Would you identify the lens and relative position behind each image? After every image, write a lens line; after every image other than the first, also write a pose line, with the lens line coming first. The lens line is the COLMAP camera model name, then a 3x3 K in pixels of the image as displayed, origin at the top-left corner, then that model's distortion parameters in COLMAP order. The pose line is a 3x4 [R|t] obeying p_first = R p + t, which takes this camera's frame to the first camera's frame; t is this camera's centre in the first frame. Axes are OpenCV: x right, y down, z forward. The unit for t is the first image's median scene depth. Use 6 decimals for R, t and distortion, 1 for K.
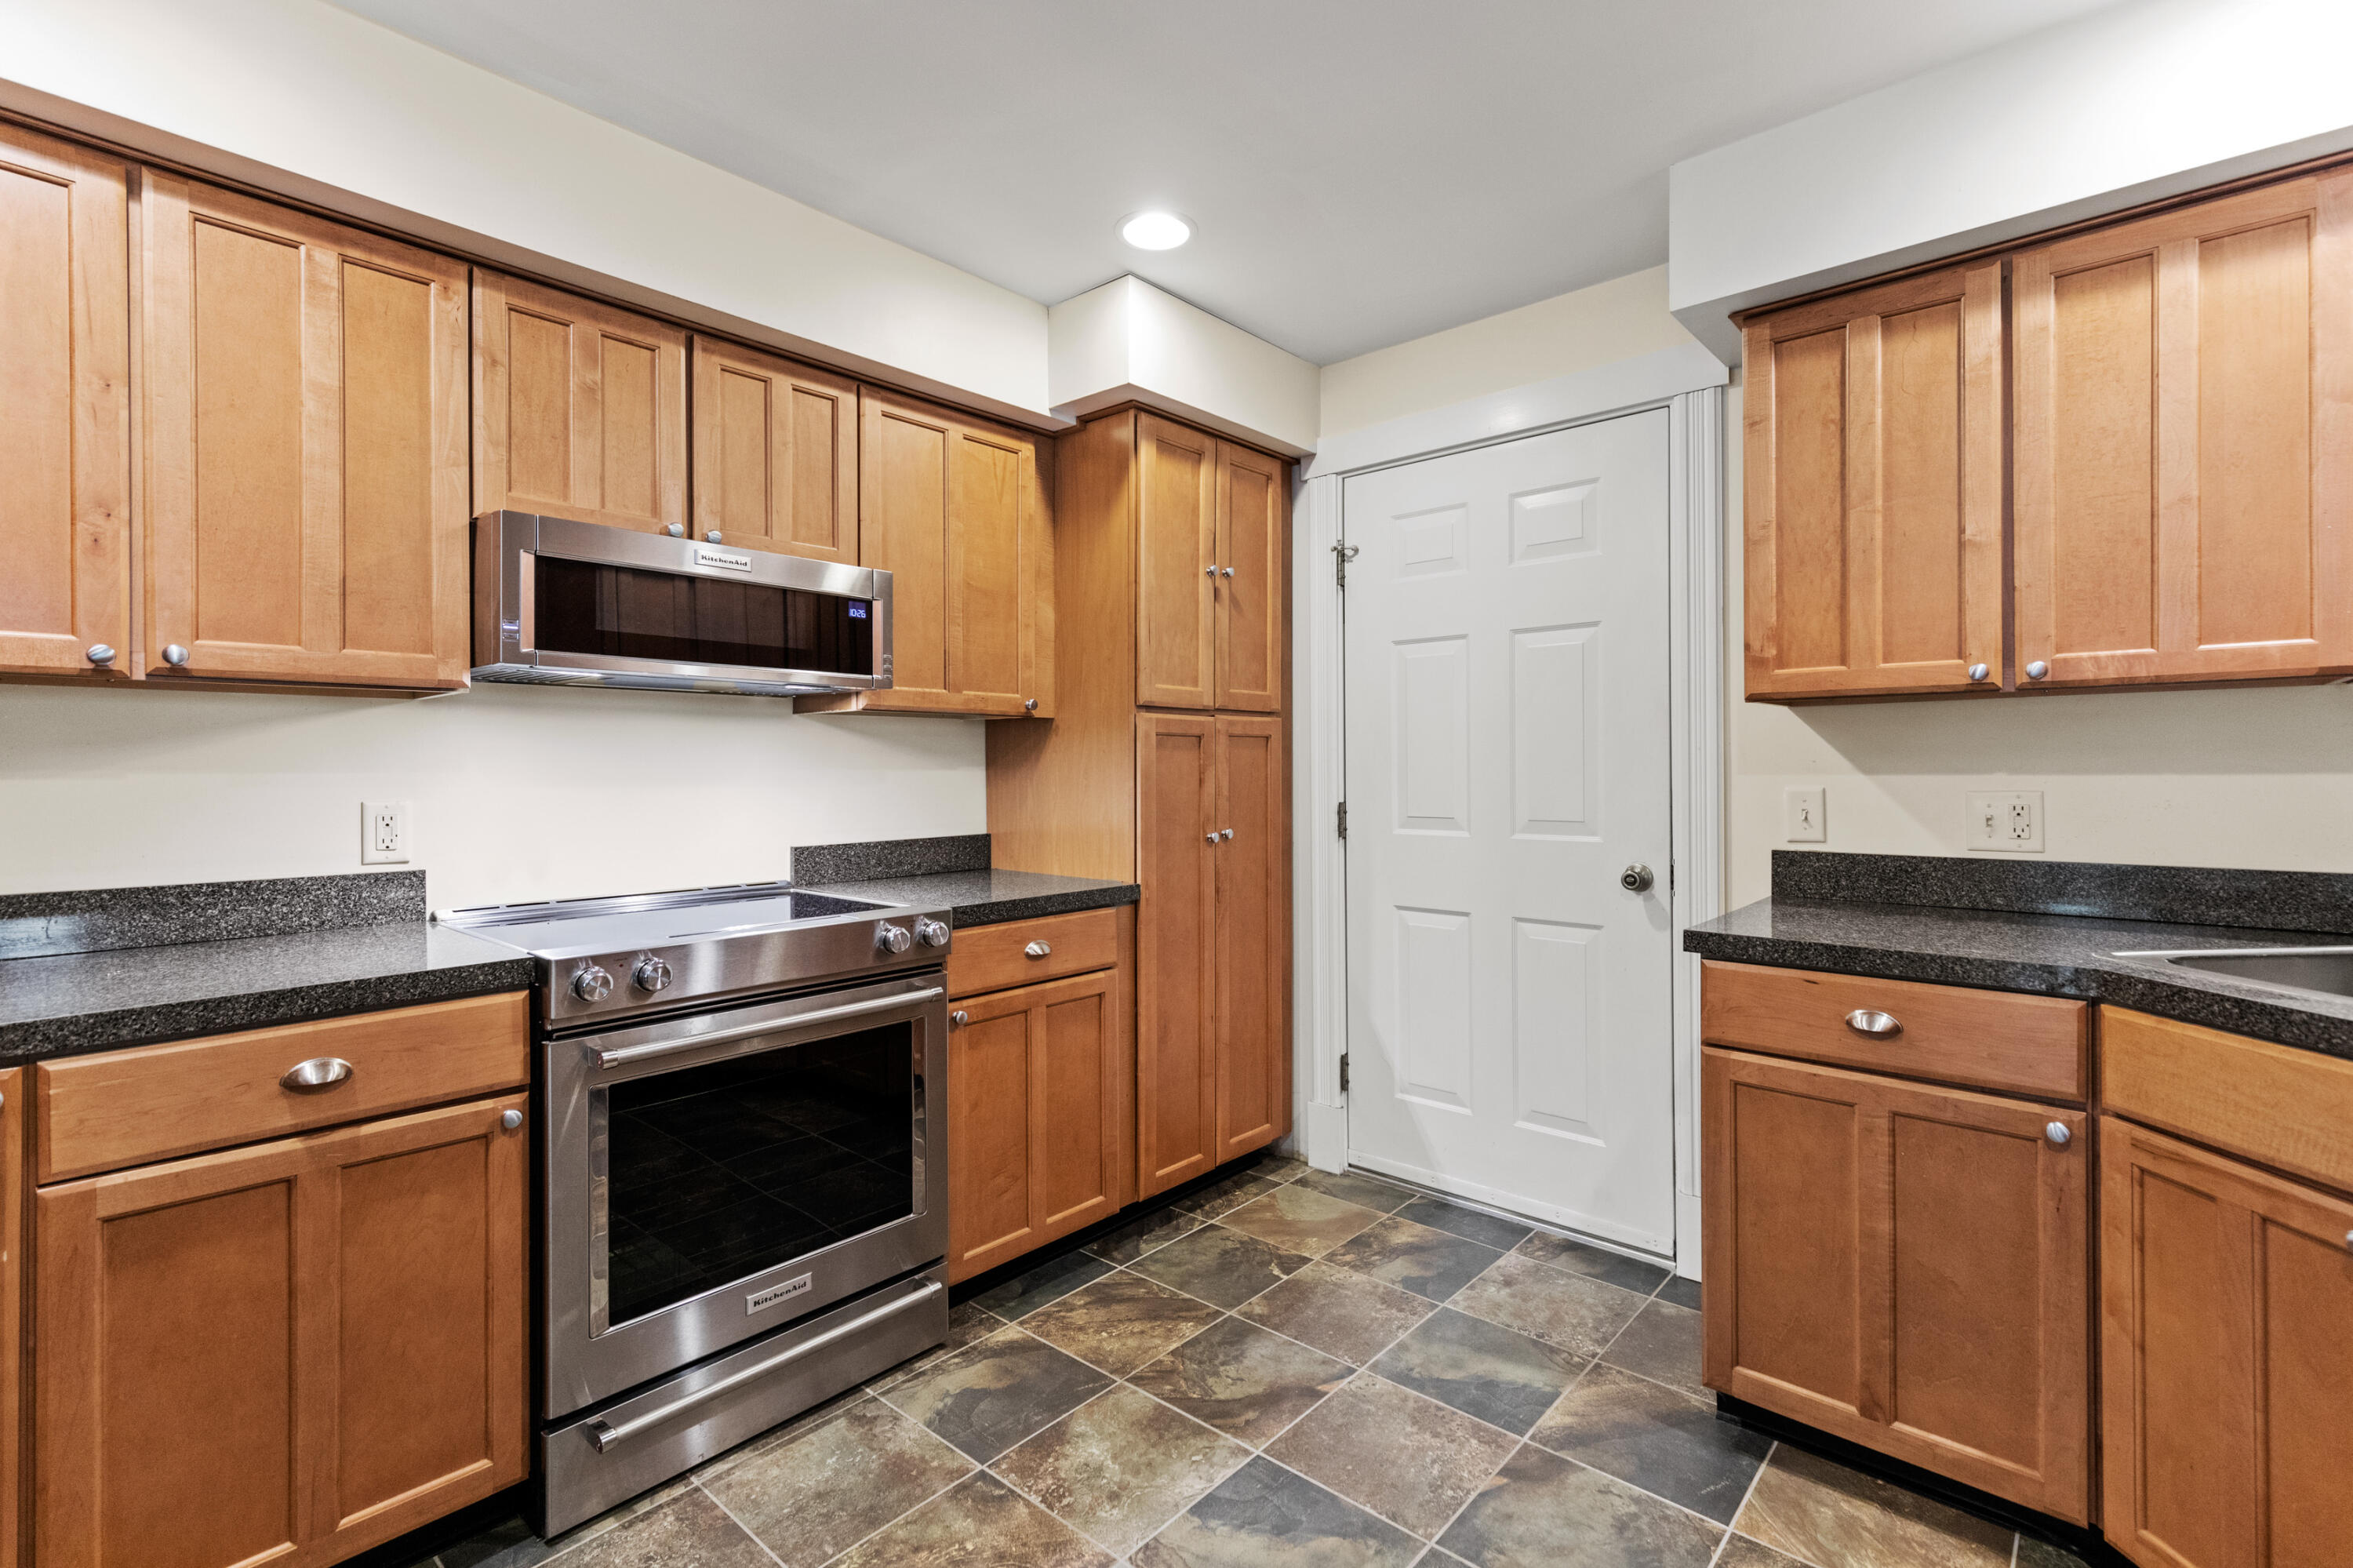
lens RADIAL K [[1060.6, 0, 1178.1], [0, 1060.6, 768.9], [0, 0, 1]] dist [0.010847, -0.001246]
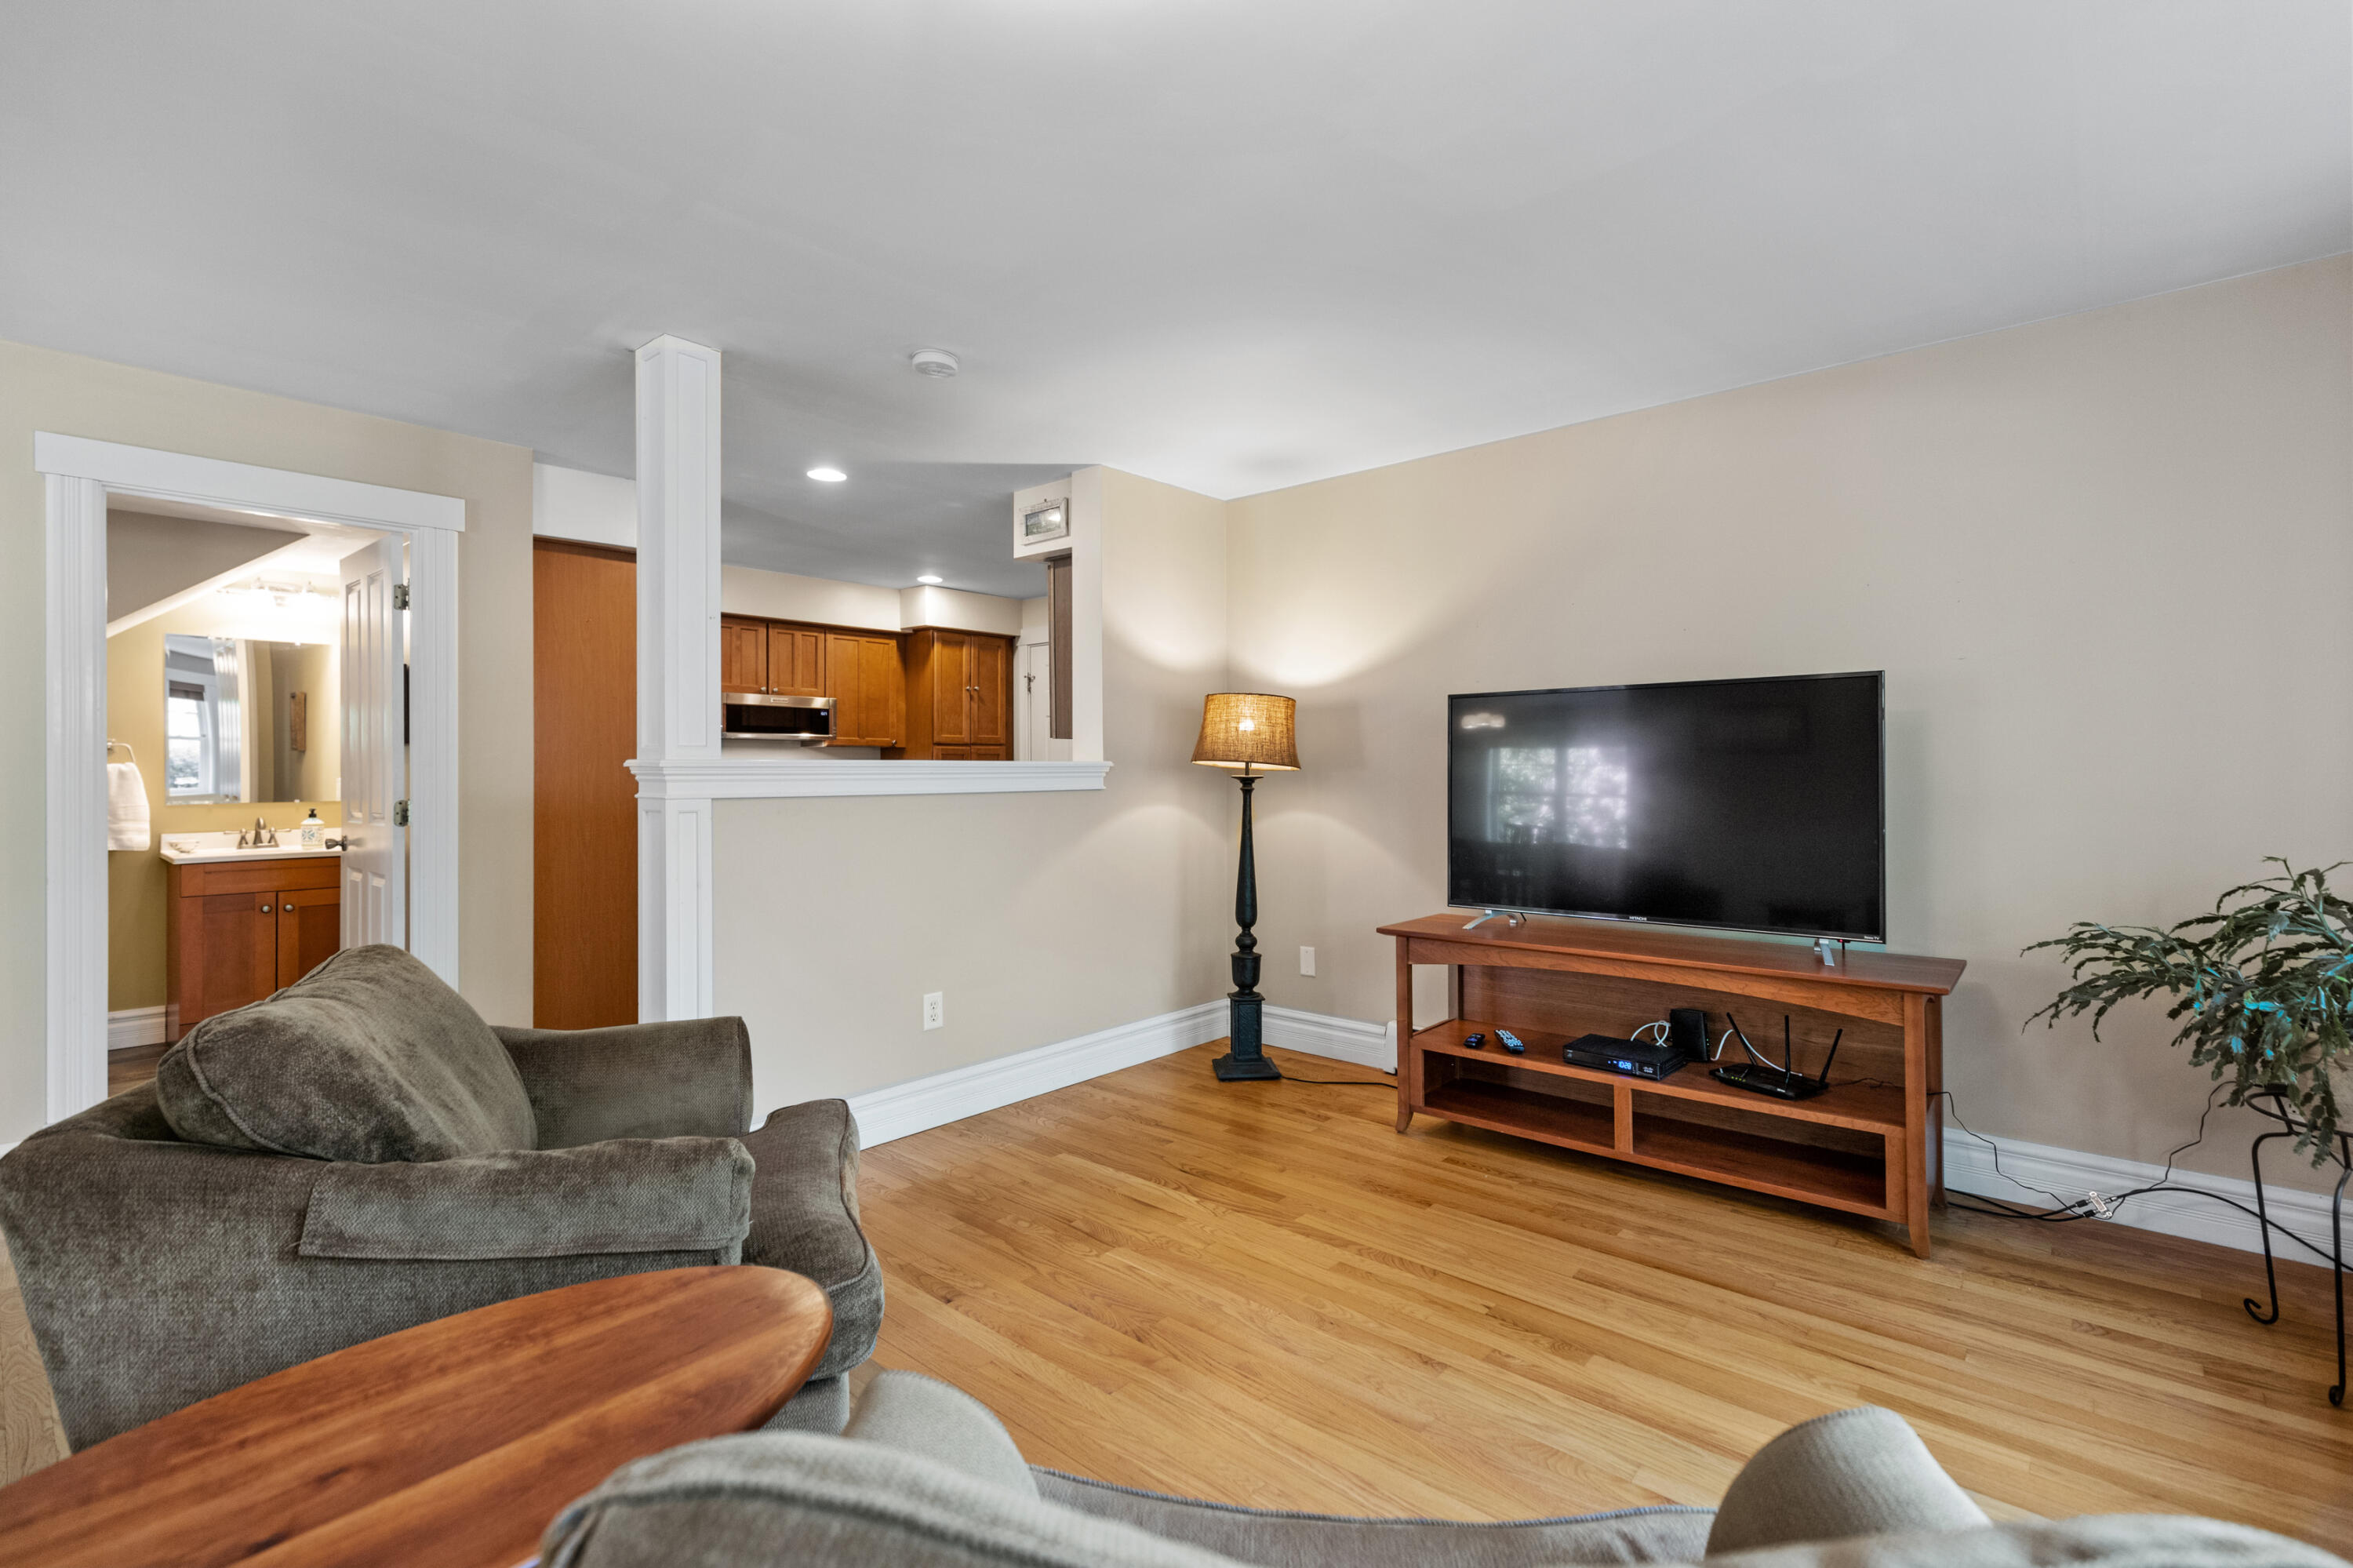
lens RADIAL K [[1060.6, 0, 1189.1], [0, 1060.6, 760.0], [0, 0, 1]] dist [0.010847, -0.001246]
pose [[0.999926, 0.002848, 0.011846, 0.560134], [-0.002828, 0.999994, -0.001768, -0.016557], [-0.011851, 0.001735, 0.999928, -1.617536]]
